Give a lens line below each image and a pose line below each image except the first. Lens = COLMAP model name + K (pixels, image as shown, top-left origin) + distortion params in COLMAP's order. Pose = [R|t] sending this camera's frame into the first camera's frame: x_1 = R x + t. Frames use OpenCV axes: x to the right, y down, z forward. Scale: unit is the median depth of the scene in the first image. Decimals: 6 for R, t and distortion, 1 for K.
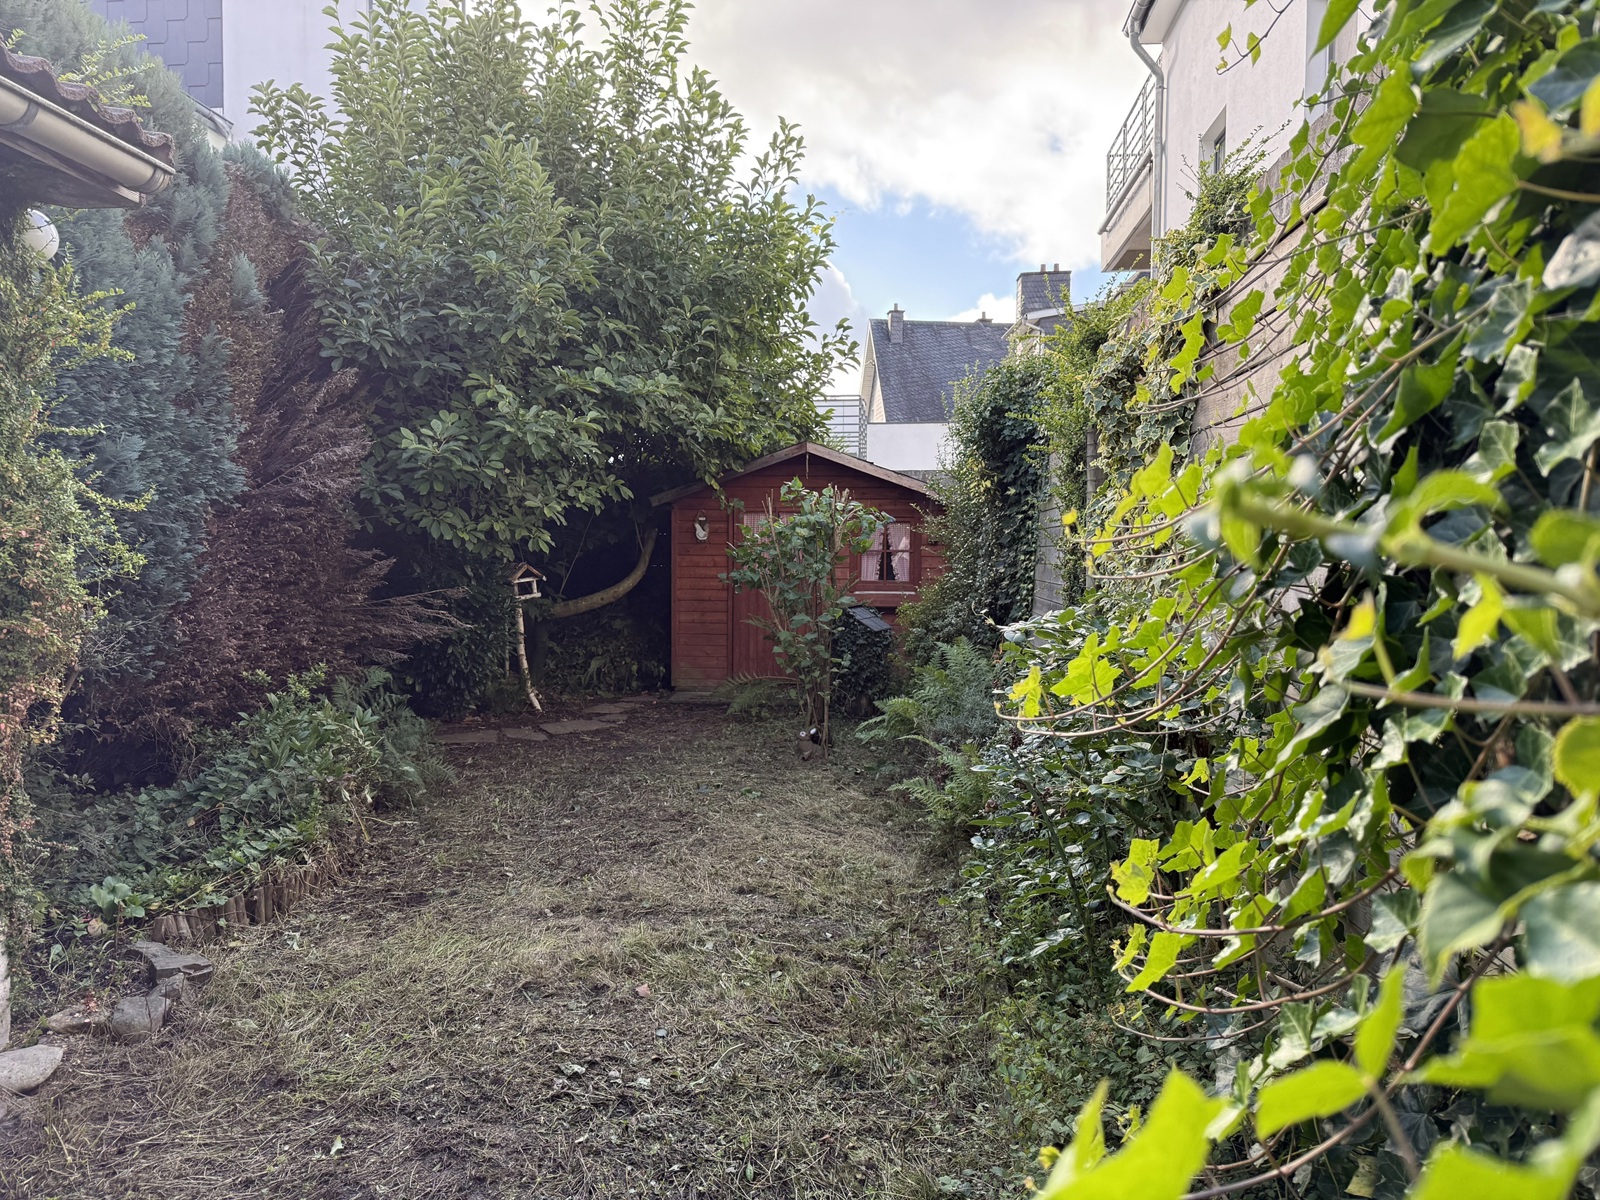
lens RADIAL K [[1113.8, 0, 808.3], [0, 1113.8, 595.8], [0, 0, 1]] dist [0.052443, -0.015726]
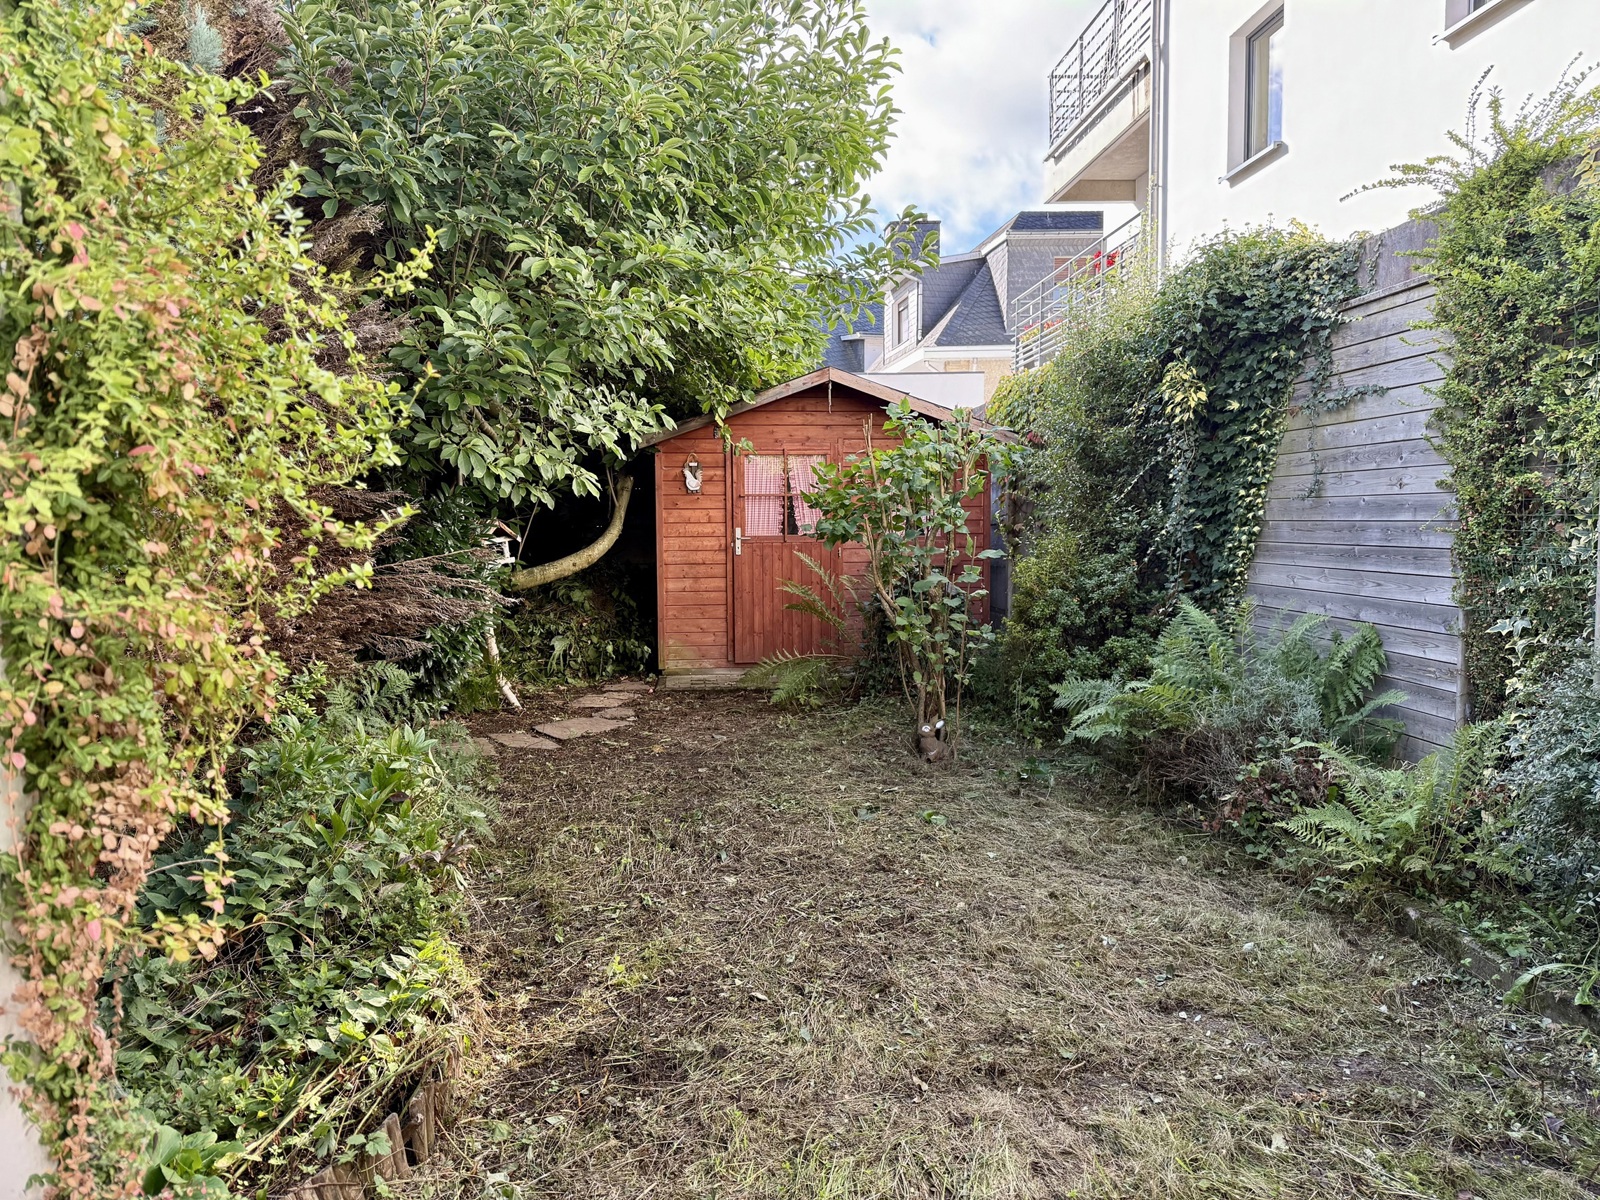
lens RADIAL K [[1113.8, 0, 794.1], [0, 1113.8, 589.8], [0, 0, 1]] dist [0.052443, -0.015726]
pose [[0.987490, -0.025170, 0.155663, -0.213911], [0.021631, 0.999469, 0.024385, 0.006529], [-0.156194, -0.020713, 0.987509, 0.248877]]
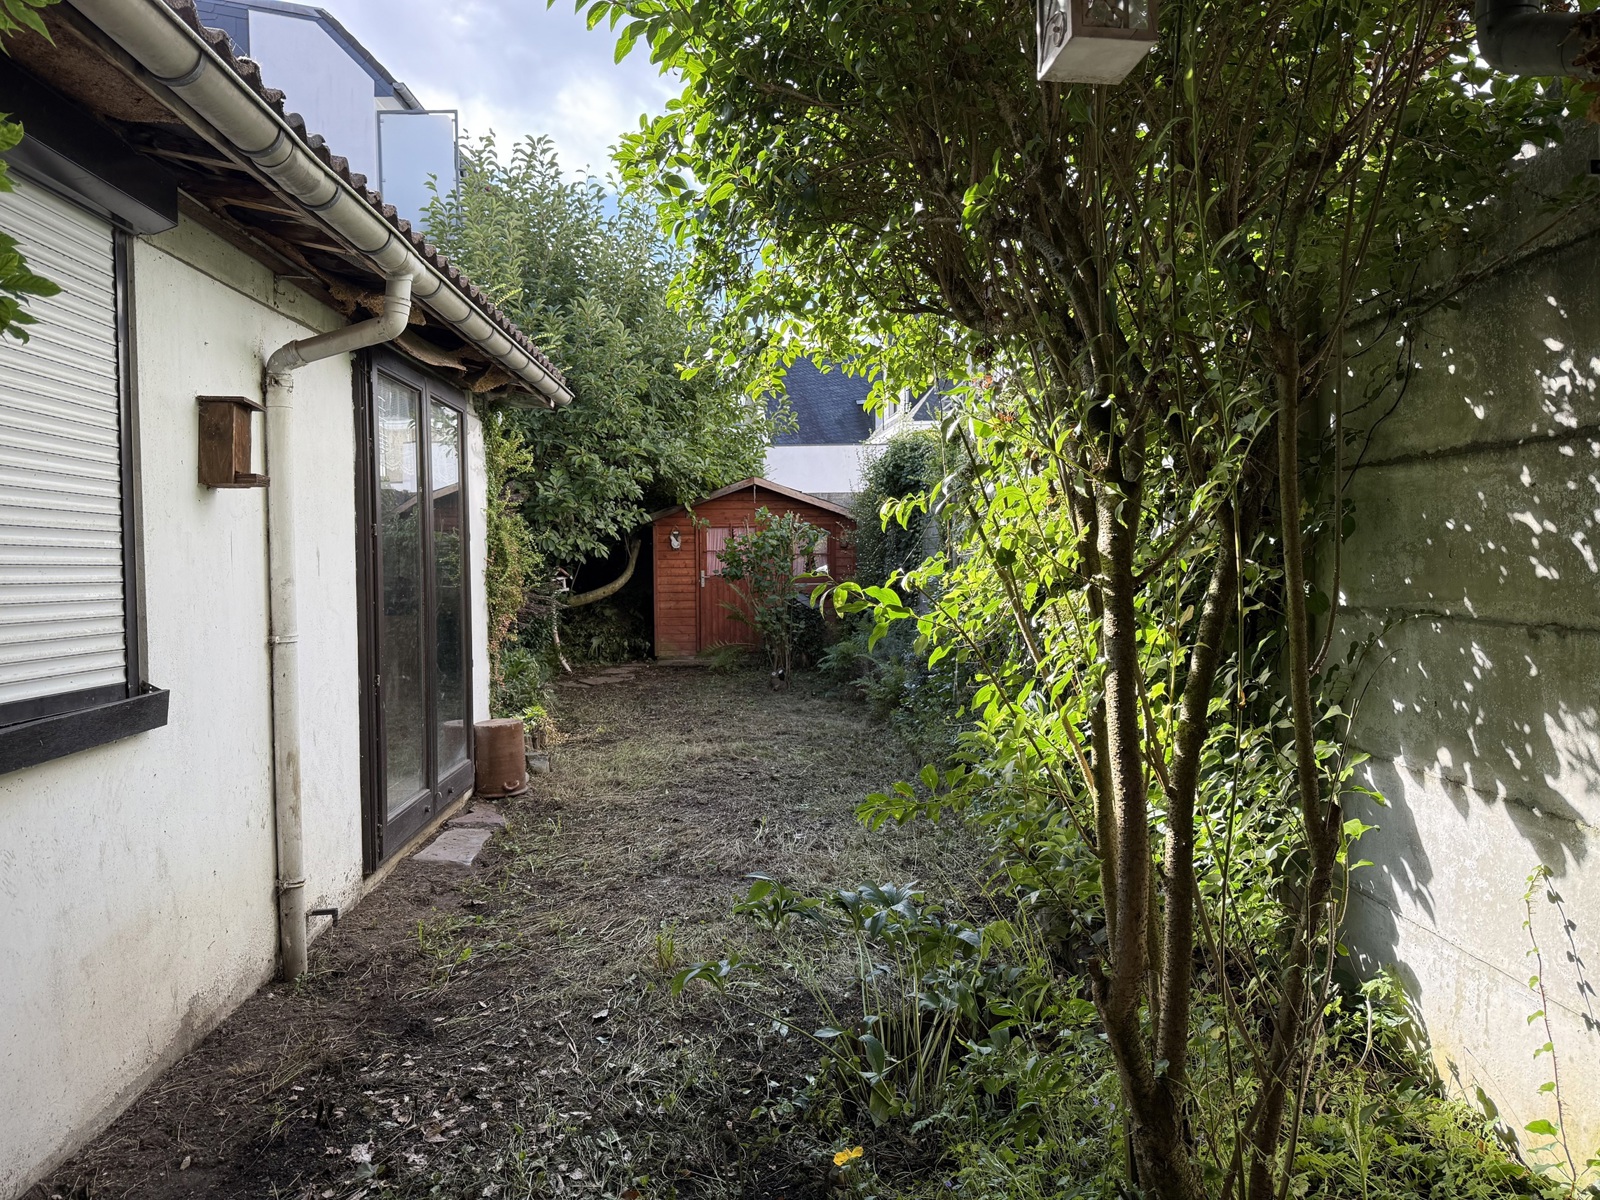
lens RADIAL K [[1113.8, 0, 795.1], [0, 1113.8, 603.0], [0, 0, 1]] dist [0.052443, -0.015726]
pose [[0.994164, -0.018992, 0.106192, -0.136058], [0.018908, 0.999820, 0.001795, 0.024055], [-0.106207, 0.000224, 0.994344, -0.524232]]
